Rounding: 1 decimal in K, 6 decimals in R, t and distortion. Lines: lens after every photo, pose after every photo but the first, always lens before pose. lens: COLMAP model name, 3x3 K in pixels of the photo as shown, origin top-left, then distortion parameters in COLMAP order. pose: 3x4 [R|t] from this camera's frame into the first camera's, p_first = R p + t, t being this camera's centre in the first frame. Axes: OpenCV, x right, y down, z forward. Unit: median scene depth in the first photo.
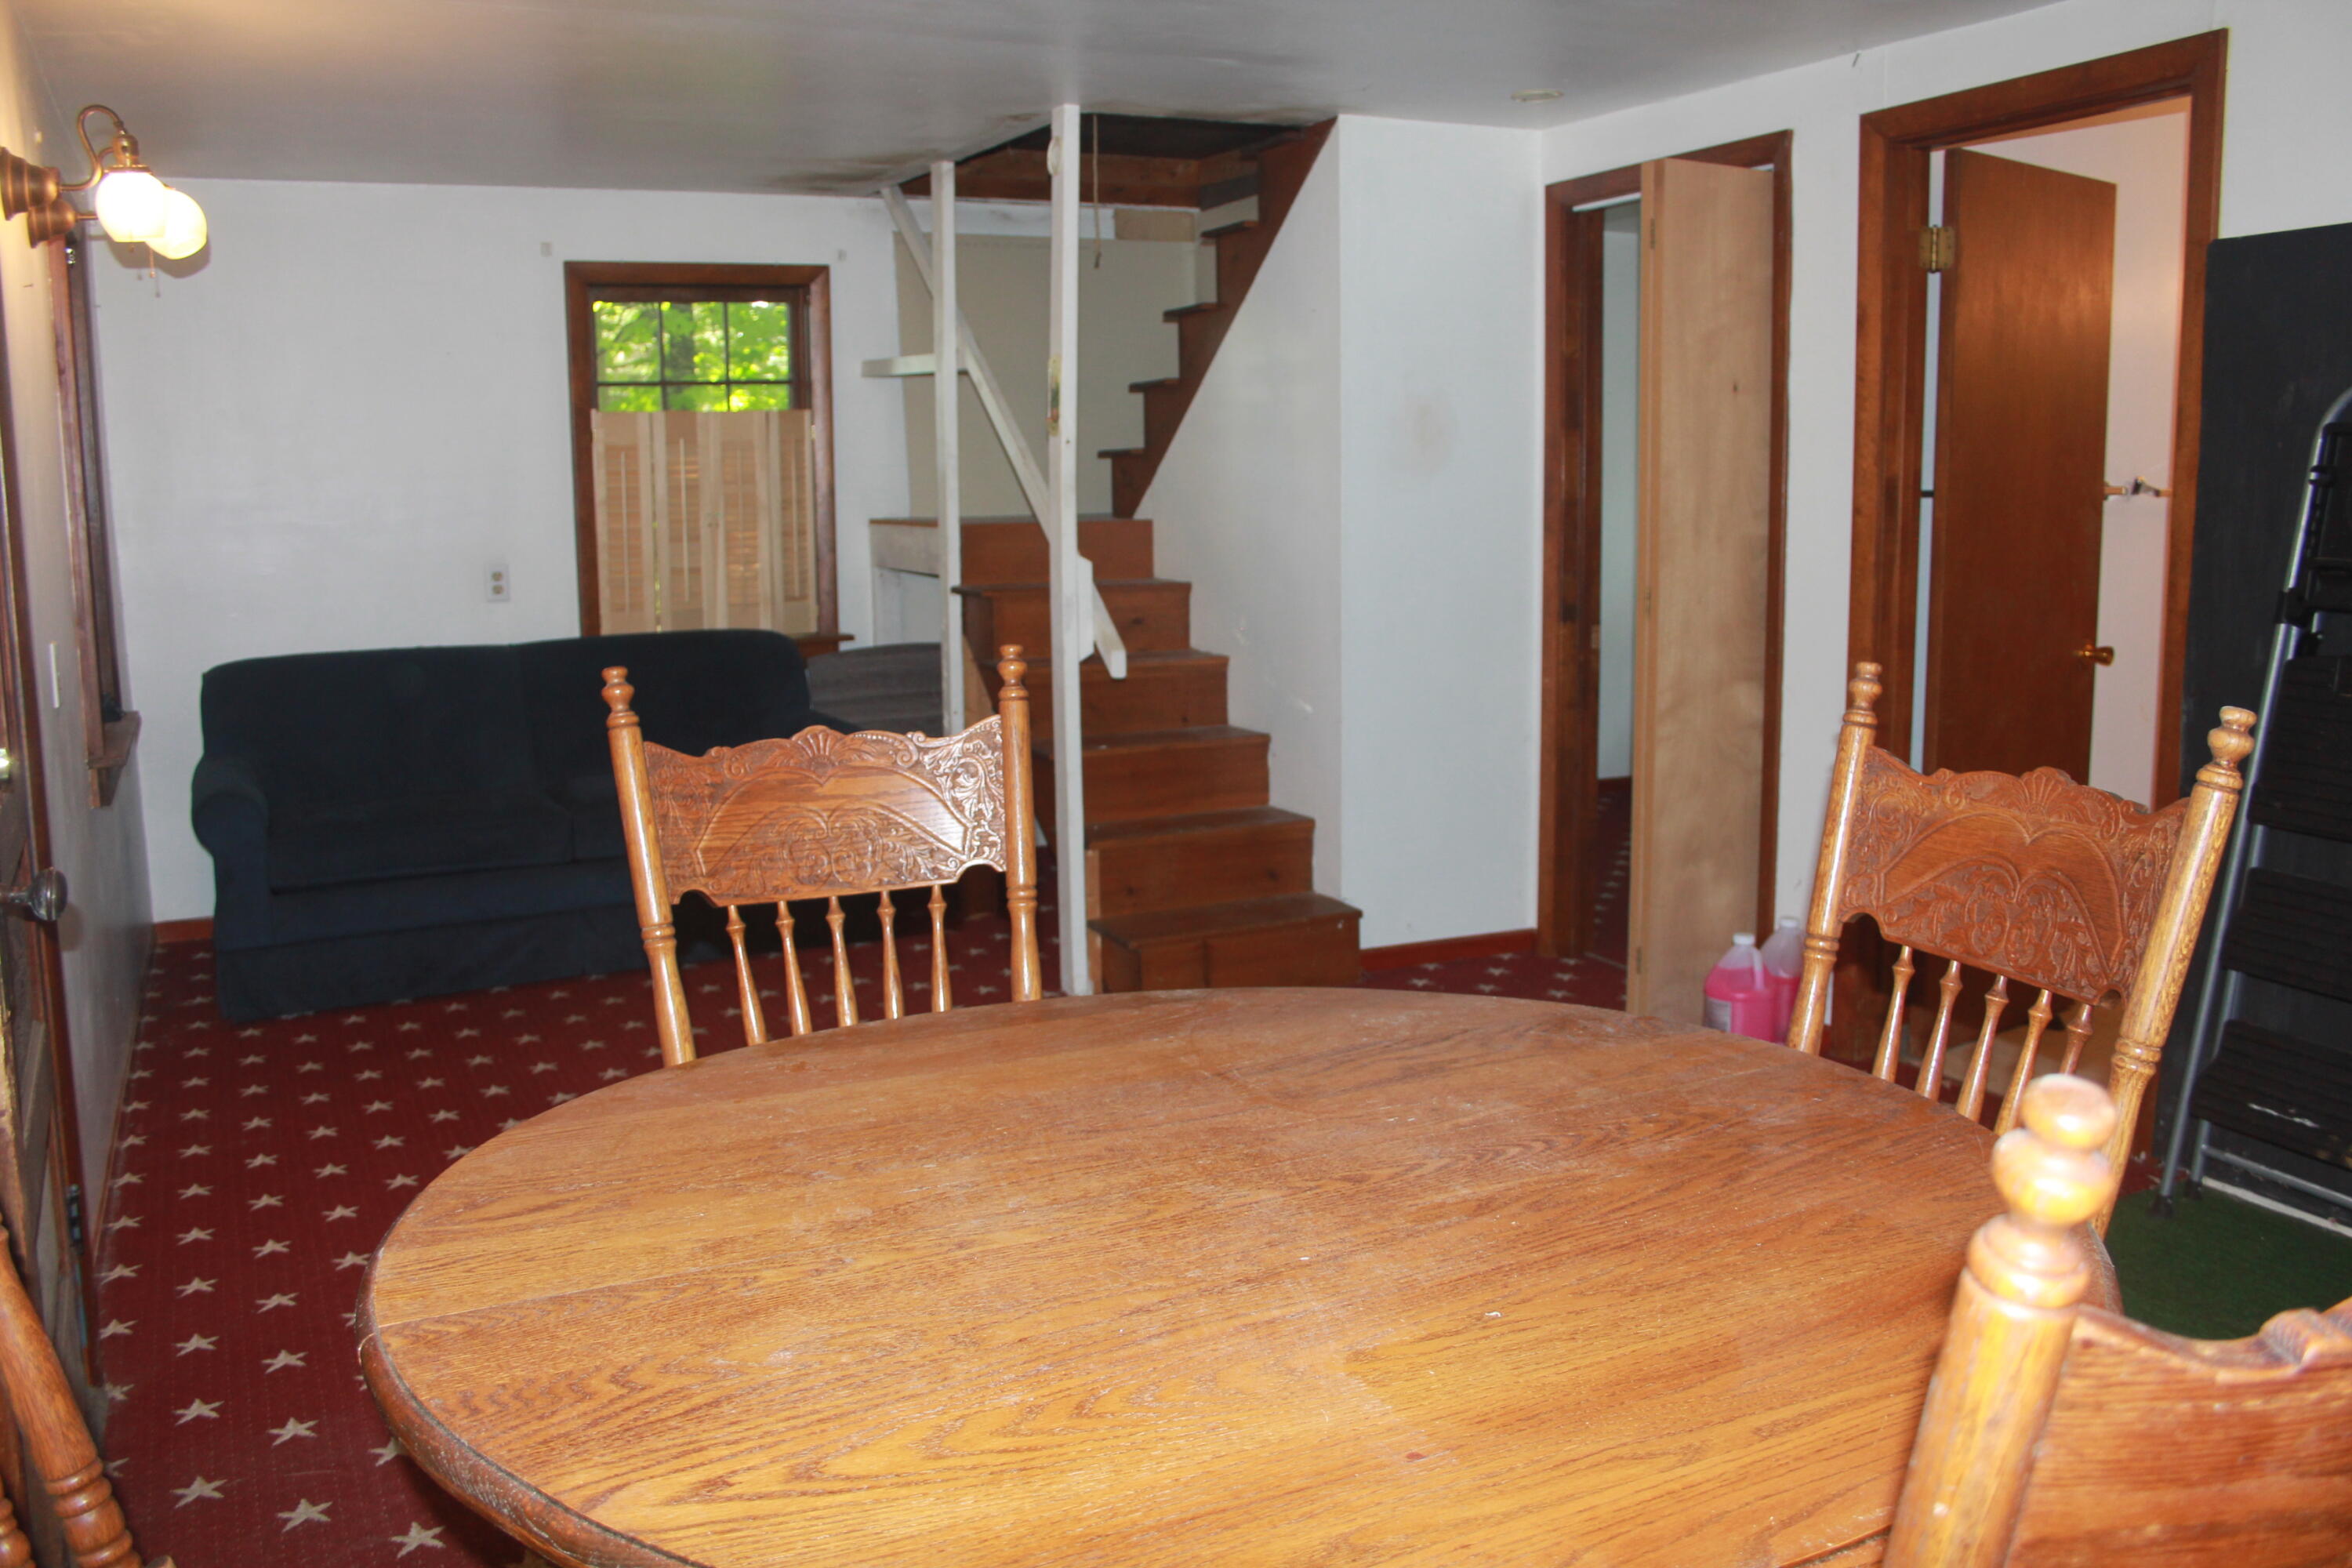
lens RADIAL K [[1961.3, 0, 1172.7], [0, 1961.3, 789.6], [0, 0, 1]] dist [-0.094955, 0.027156]
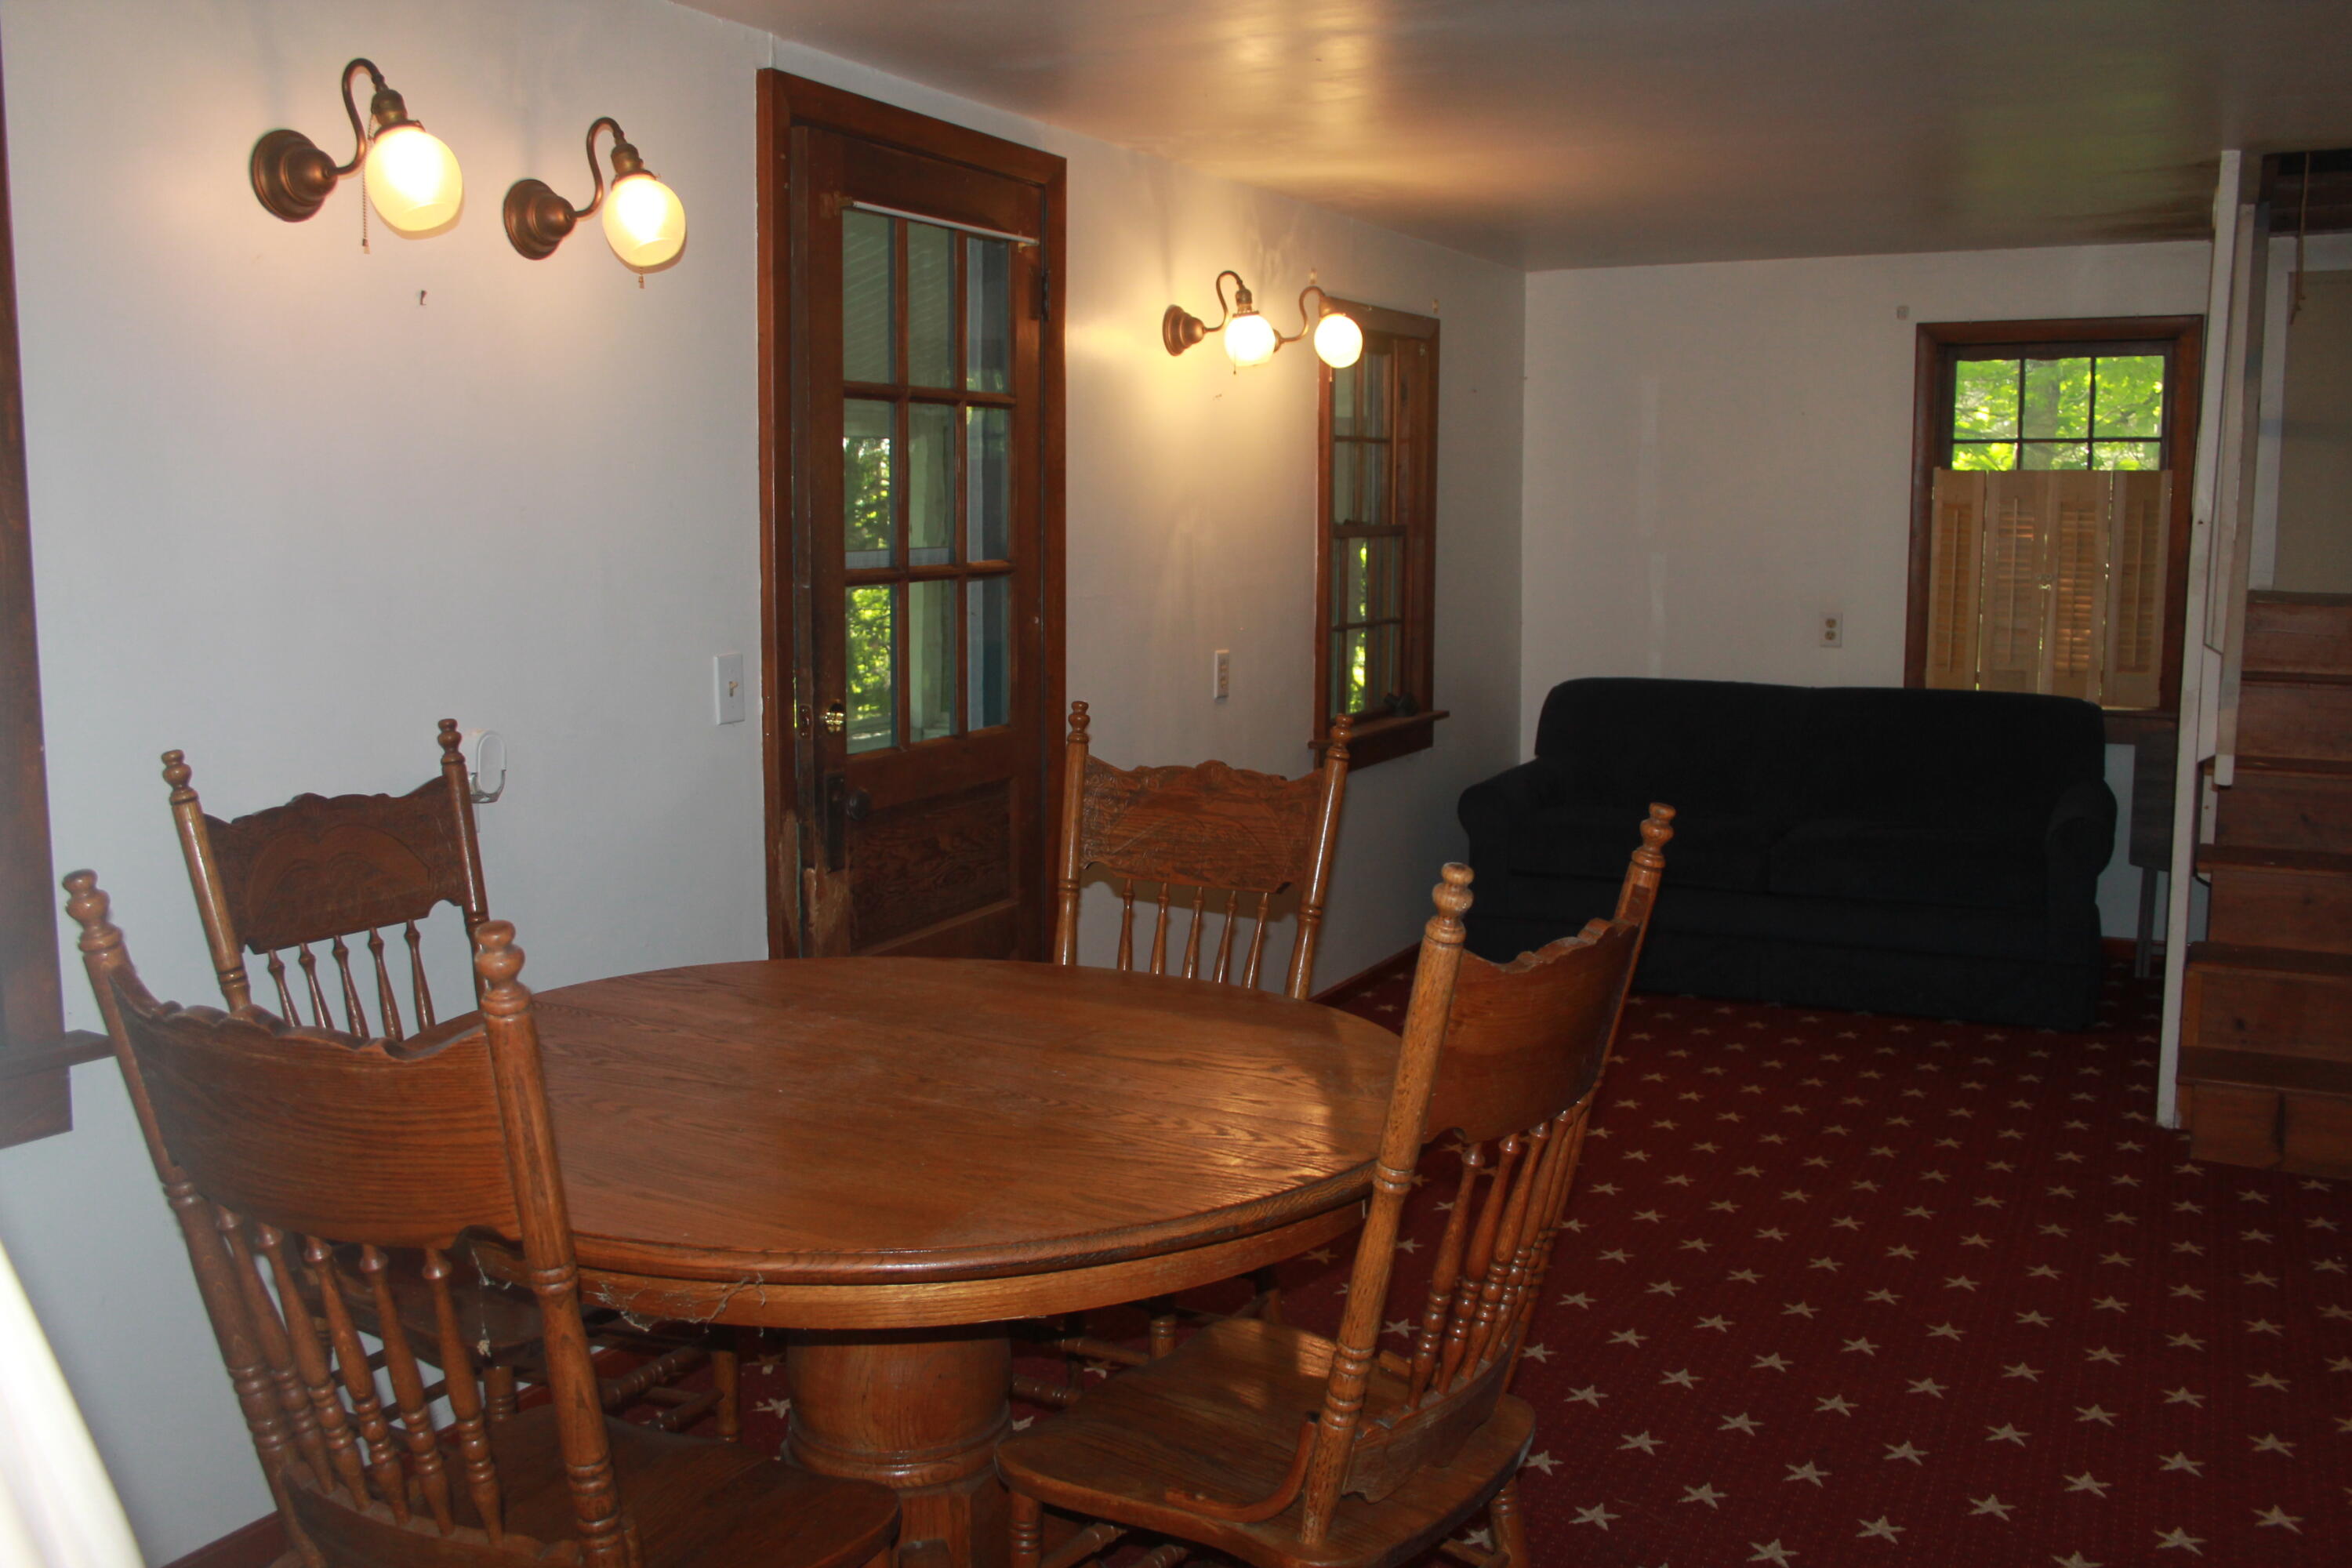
lens RADIAL K [[2080.7, 0, 1154.2], [0, 2080.7, 761.9], [0, 0, 1]] dist [-0.067925, 0.015708]
pose [[0.587880, 0.118309, -0.800250, 0.336675], [-0.140126, 0.989186, 0.043302, -0.031492], [0.796719, 0.086680, 0.598101, 0.039756]]
